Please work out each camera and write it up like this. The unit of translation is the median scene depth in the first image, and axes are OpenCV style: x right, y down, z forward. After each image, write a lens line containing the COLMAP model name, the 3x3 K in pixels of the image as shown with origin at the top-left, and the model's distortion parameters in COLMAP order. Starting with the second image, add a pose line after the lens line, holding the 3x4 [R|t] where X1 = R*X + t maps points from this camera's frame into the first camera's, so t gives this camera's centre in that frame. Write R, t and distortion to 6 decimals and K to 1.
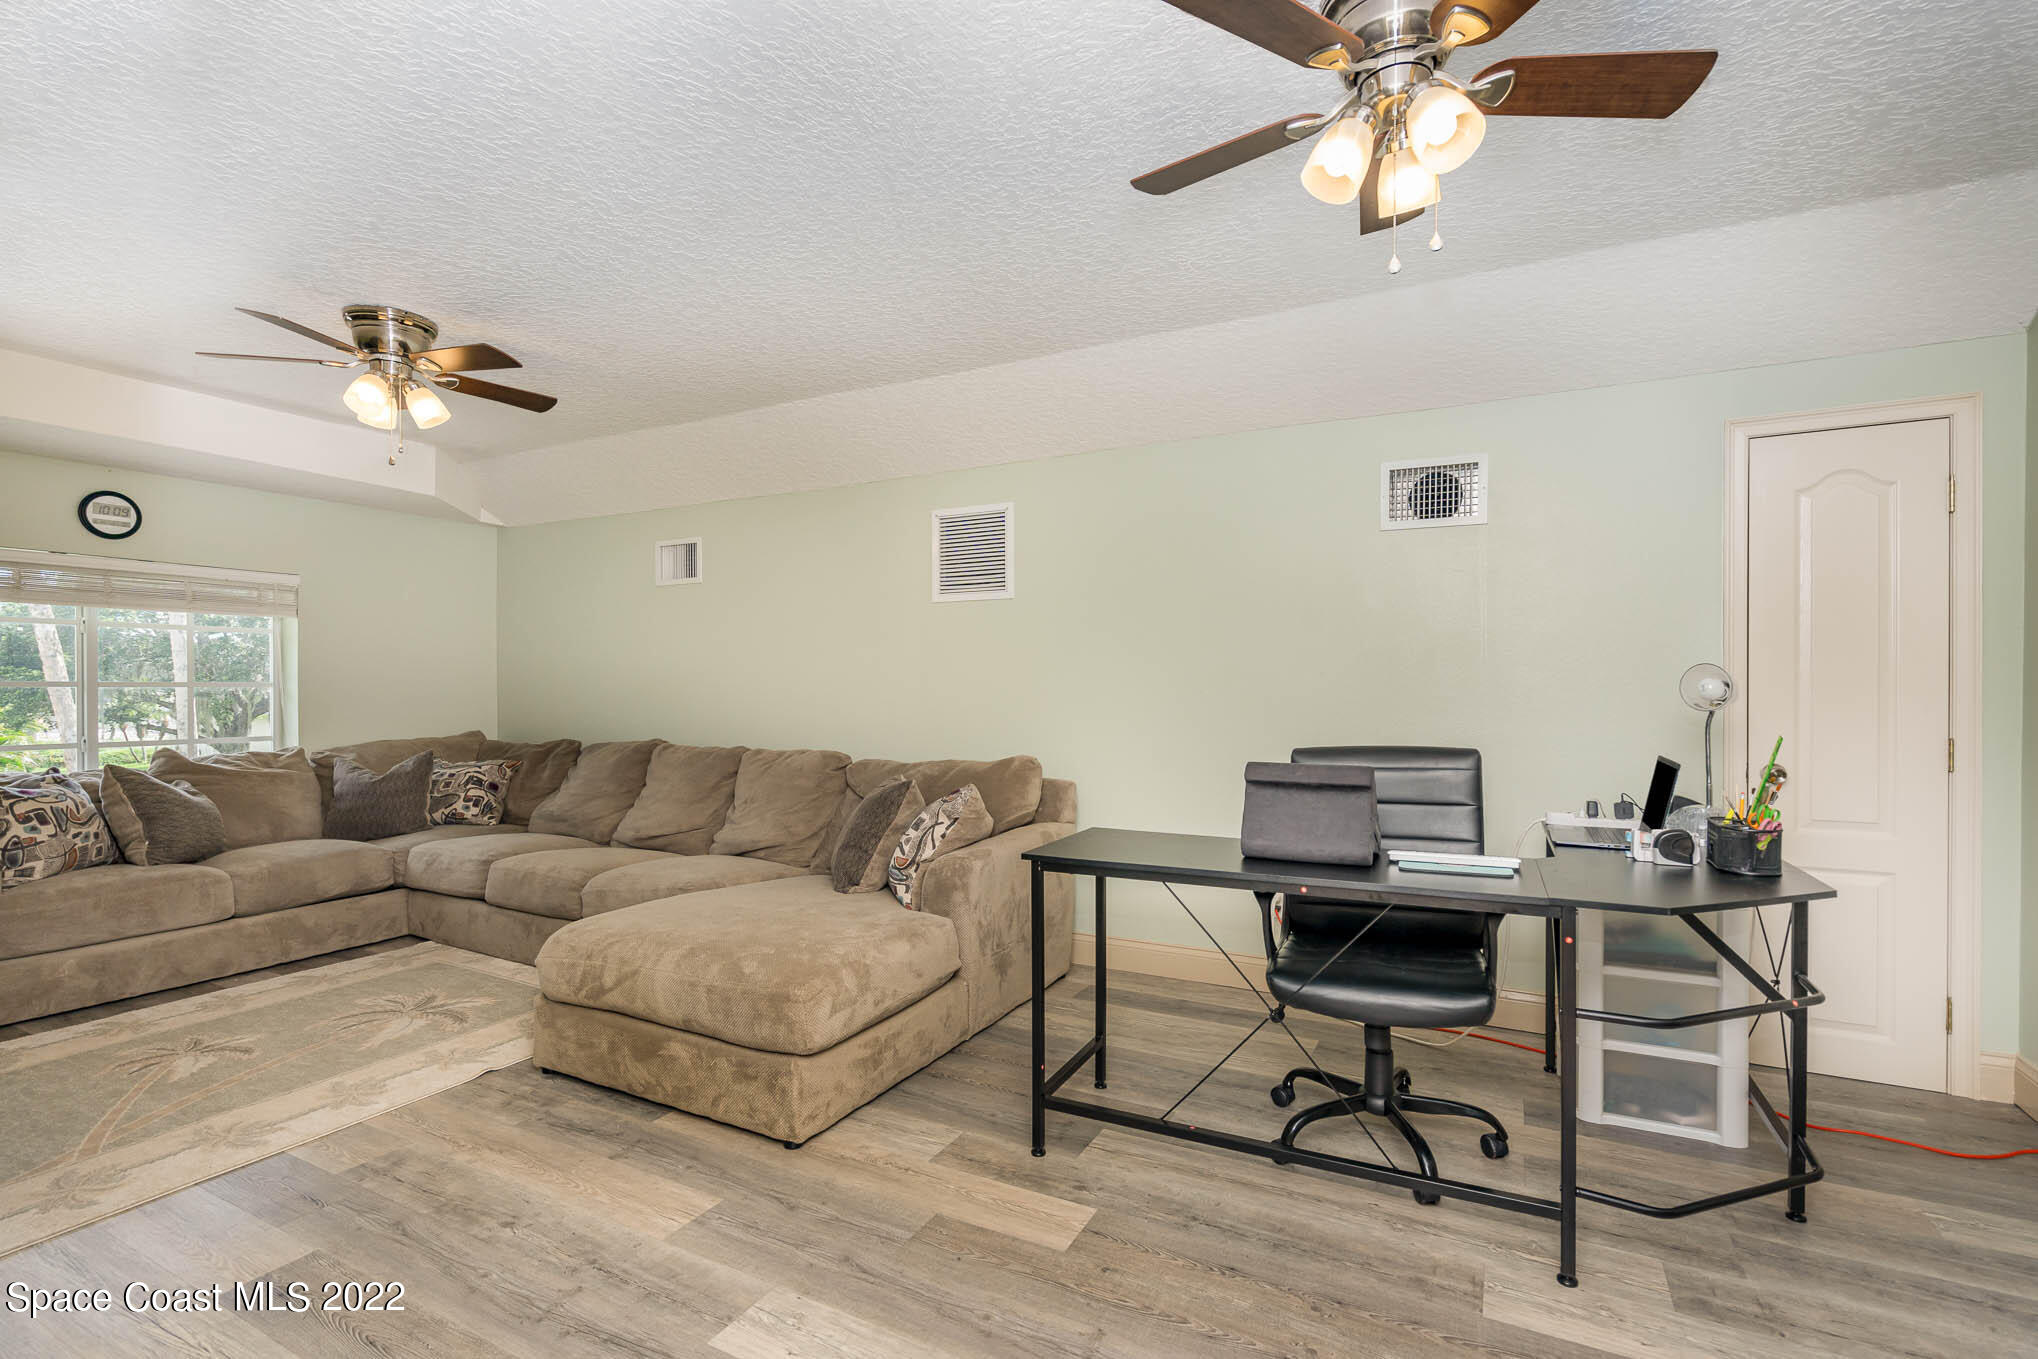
lens RADIAL K [[906.1, 0, 1020.4], [0, 906.1, 688.0], [0, 0, 1]] dist [-0.001520, -0.000303]
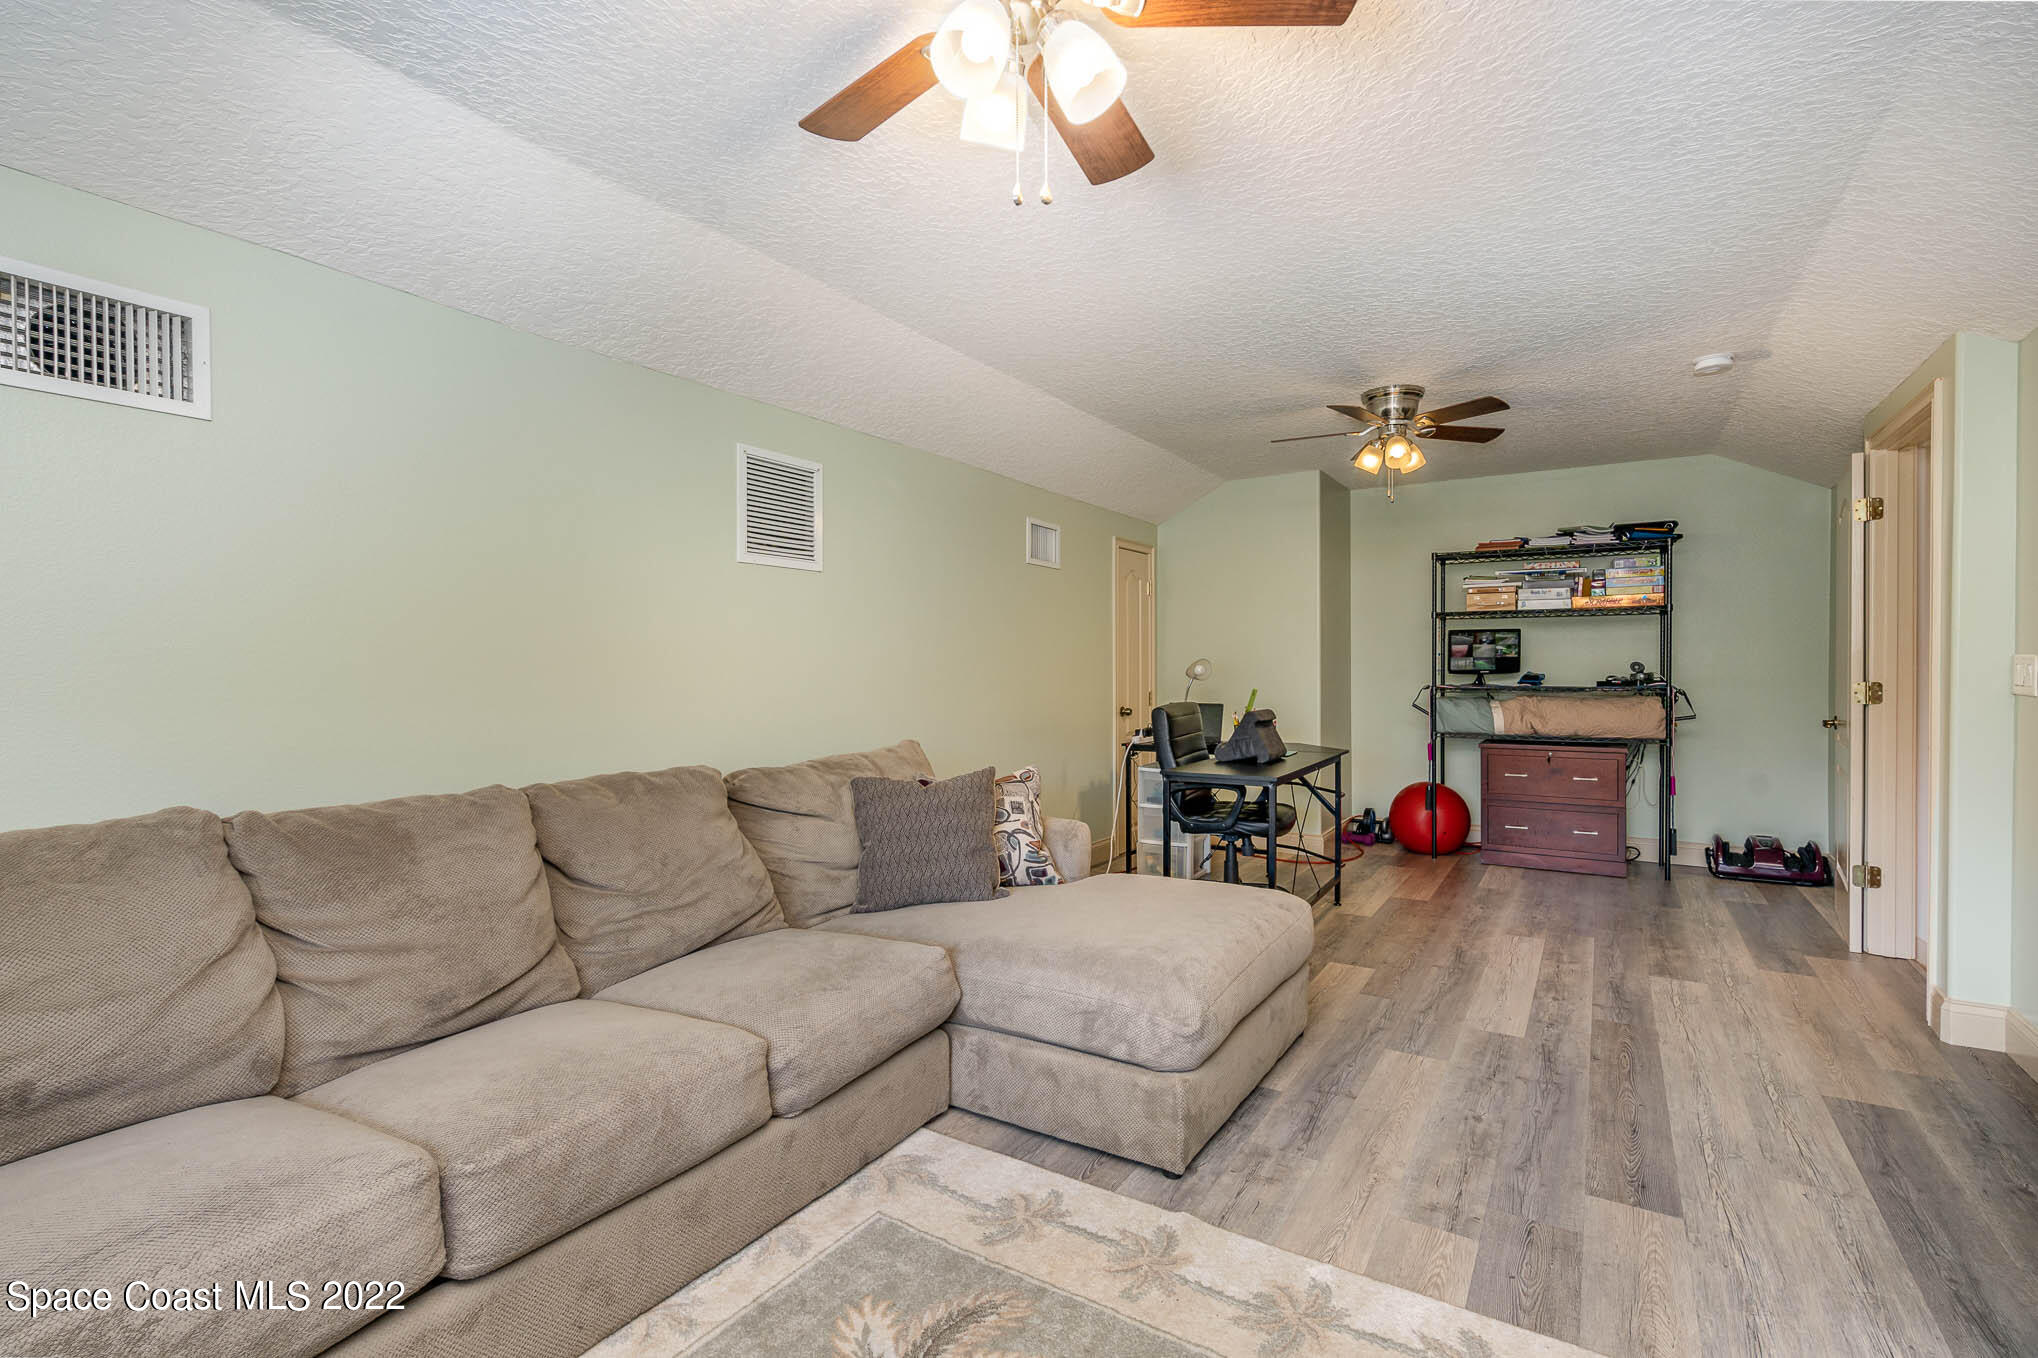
lens RADIAL K [[906.1, 0, 1023.0], [0, 906.1, 675.8], [0, 0, 1]] dist [-0.001520, -0.000303]
pose [[0.097989, -0.002884, 0.995183, -1.554011], [0.007062, 0.999973, 0.002203, 0.004378], [-0.995162, 0.006812, 0.098007, 1.268515]]
